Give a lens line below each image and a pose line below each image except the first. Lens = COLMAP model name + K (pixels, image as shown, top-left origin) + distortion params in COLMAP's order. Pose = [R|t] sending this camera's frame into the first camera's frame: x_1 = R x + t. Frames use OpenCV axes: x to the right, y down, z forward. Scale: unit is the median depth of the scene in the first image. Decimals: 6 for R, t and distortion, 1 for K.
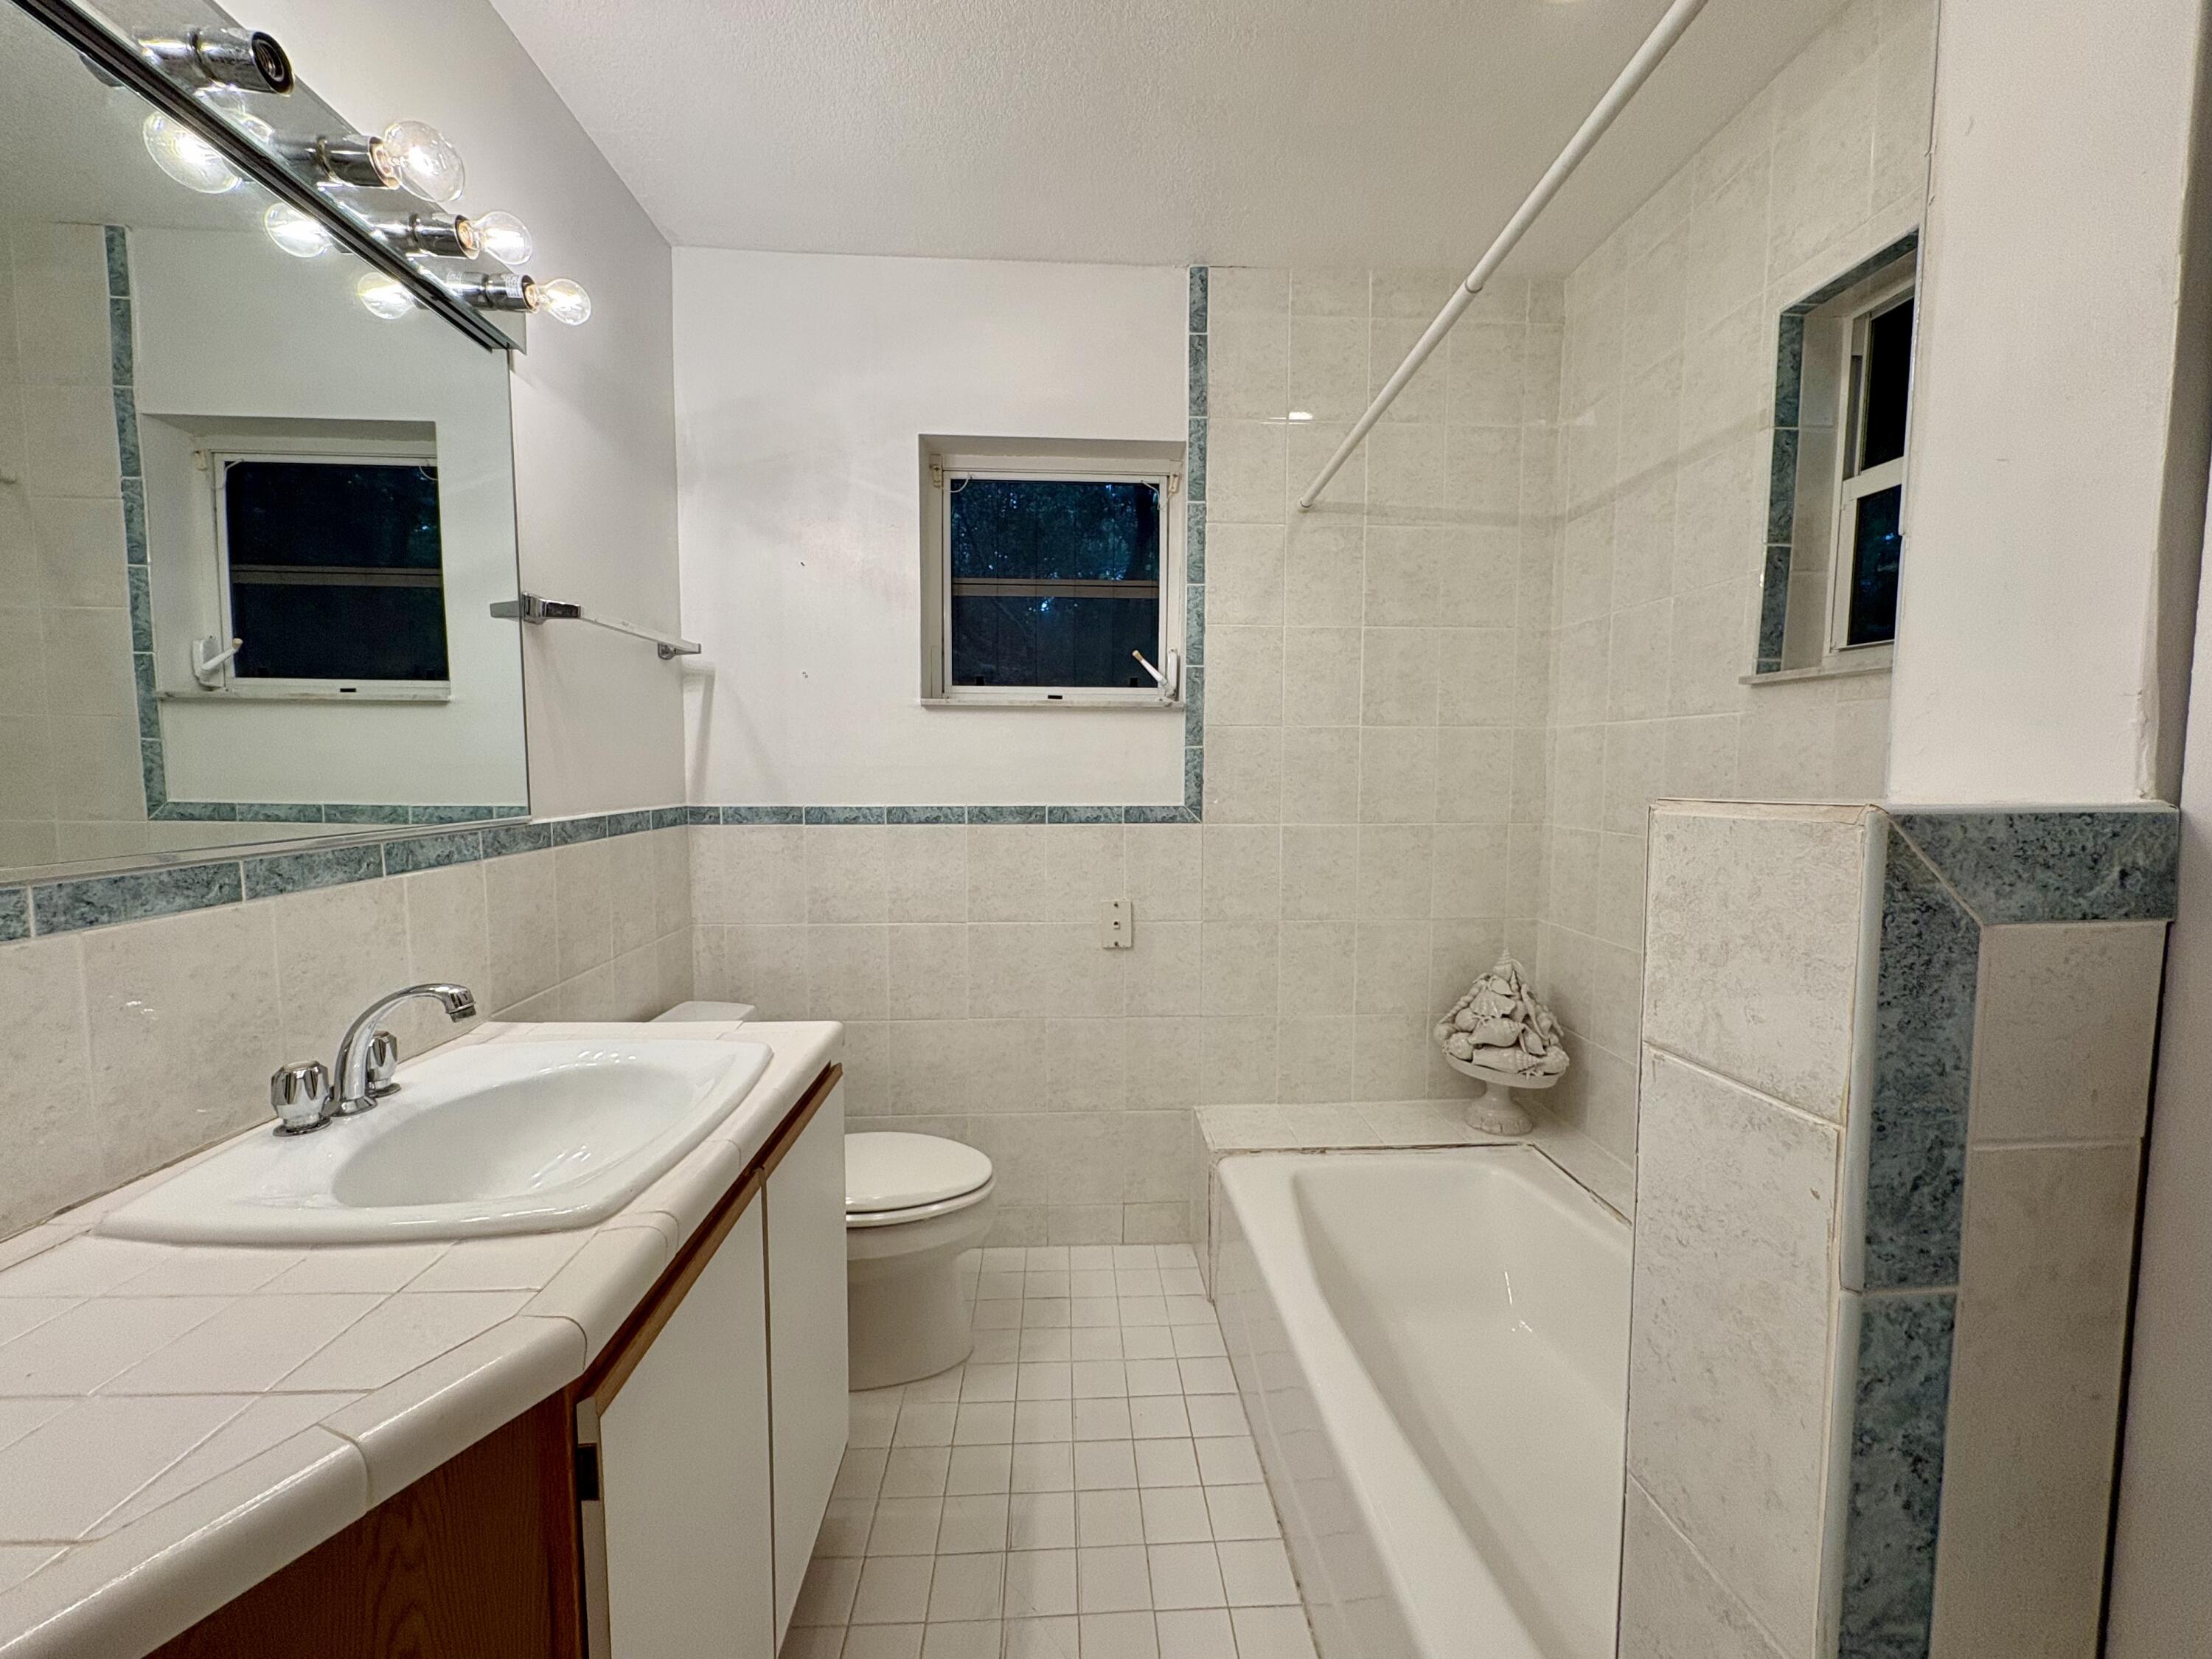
lens RADIAL K [[883.6, 0, 1106.0], [0, 883.6, 829.5], [0, 0, 1]] dist [0.000116, 0.000451]
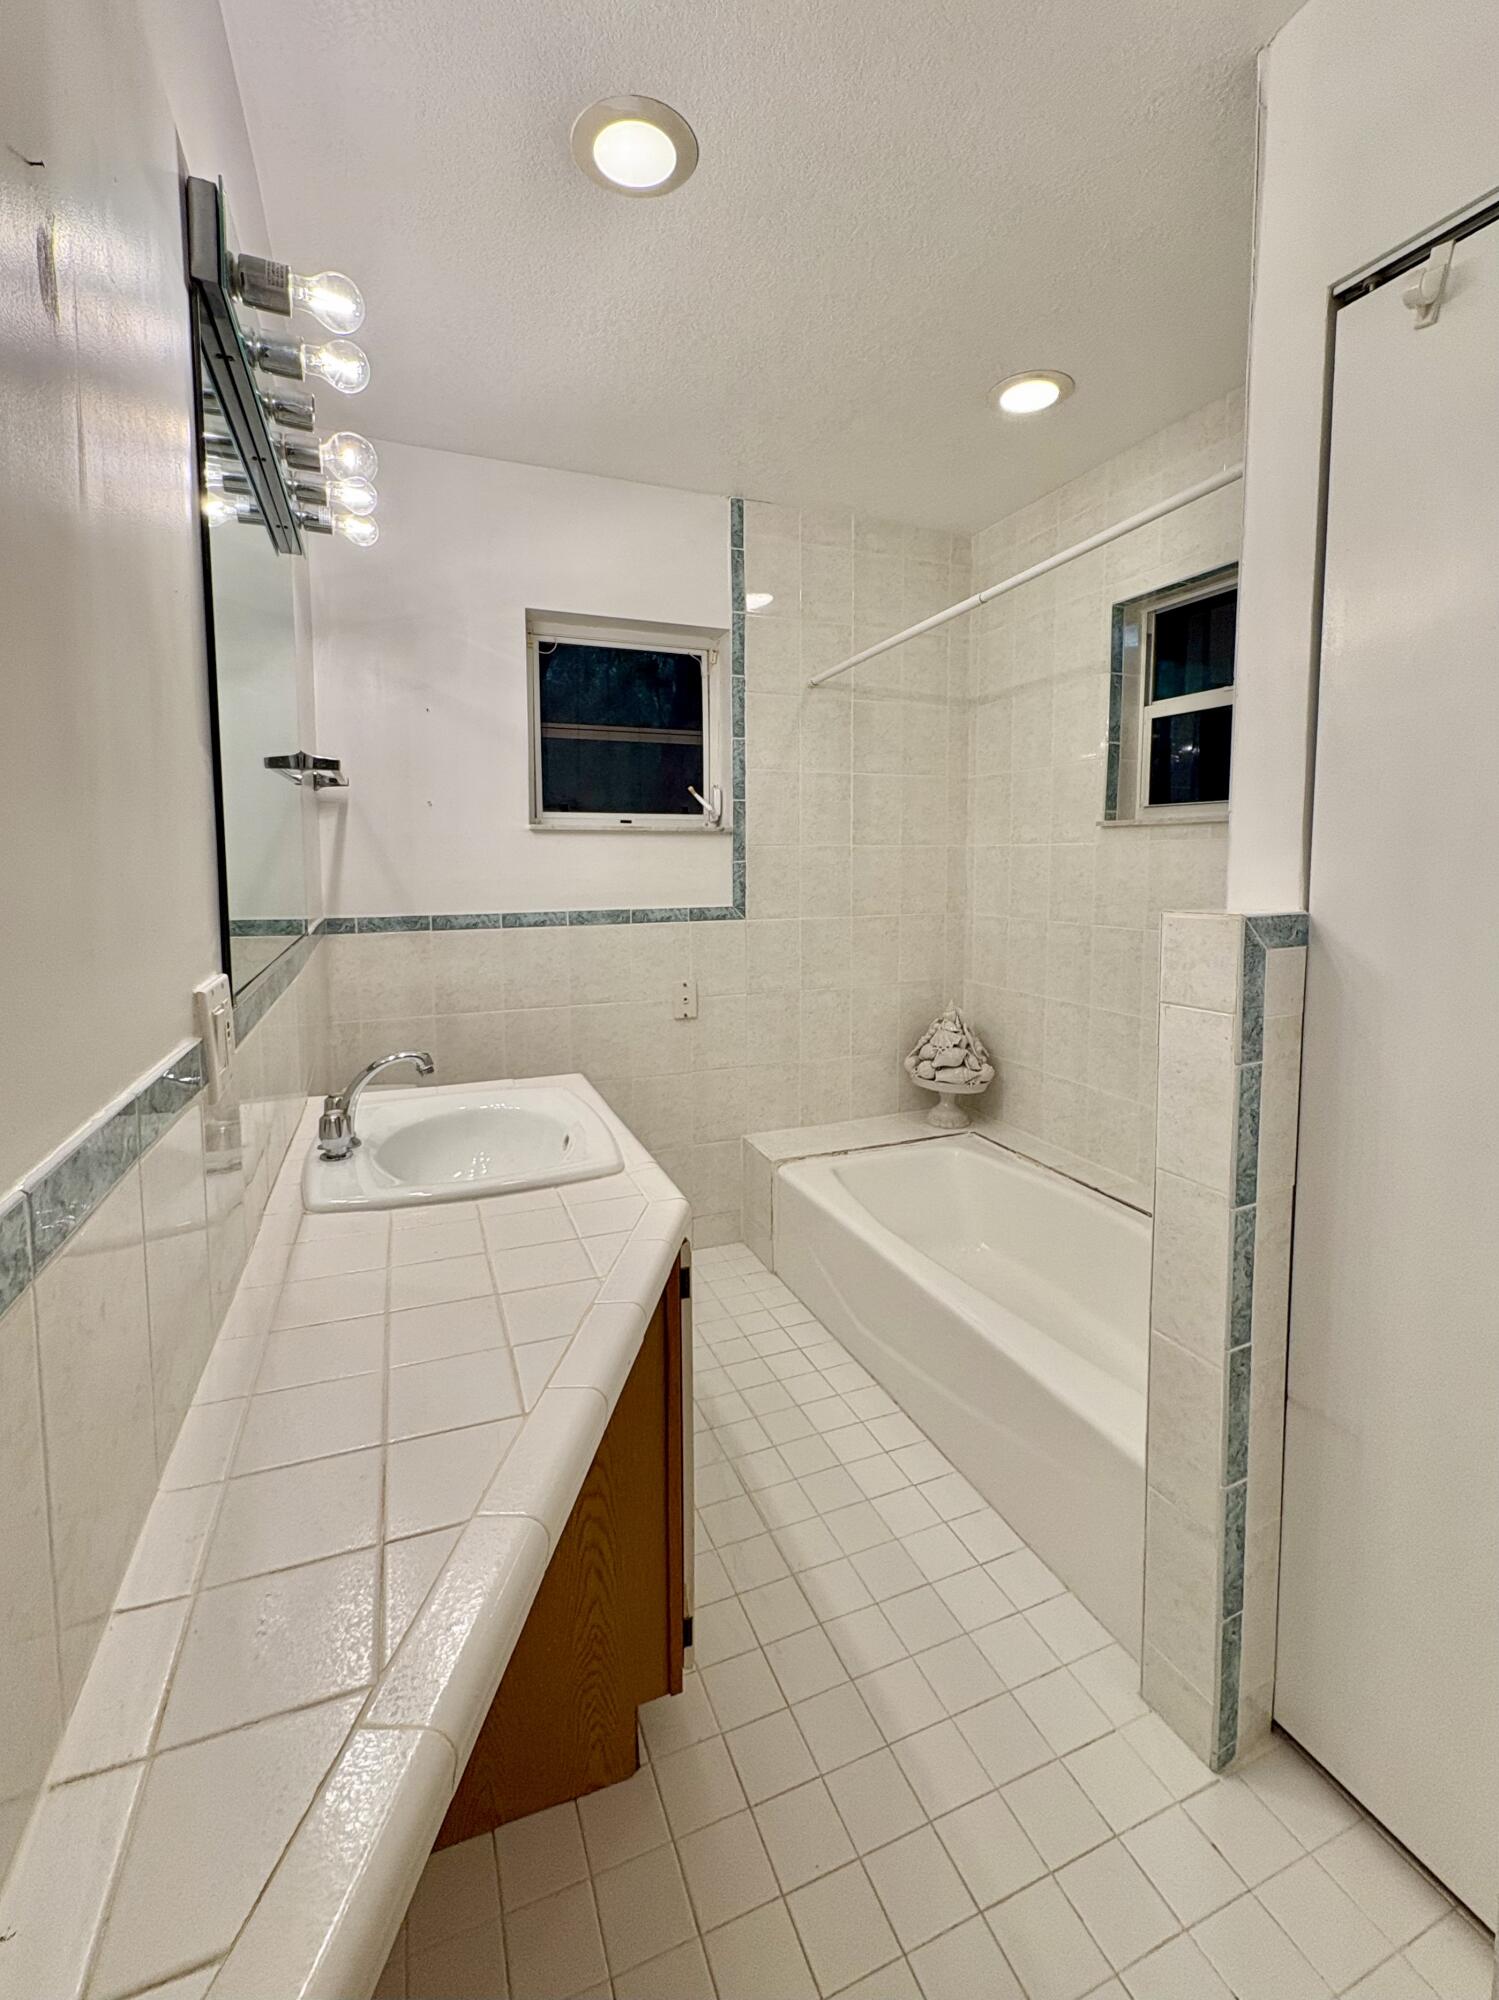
lens RADIAL K [[798.9, 0, 813.6], [0, 798.9, 925.7], [0, 0, 1]] dist [0.000116, 0.000451]
pose [[0.940493, -0.032212, 0.338283, -0.205578], [0.030088, 0.999481, 0.011523, -0.008602], [-0.338478, -0.000659, 0.940974, -0.158433]]
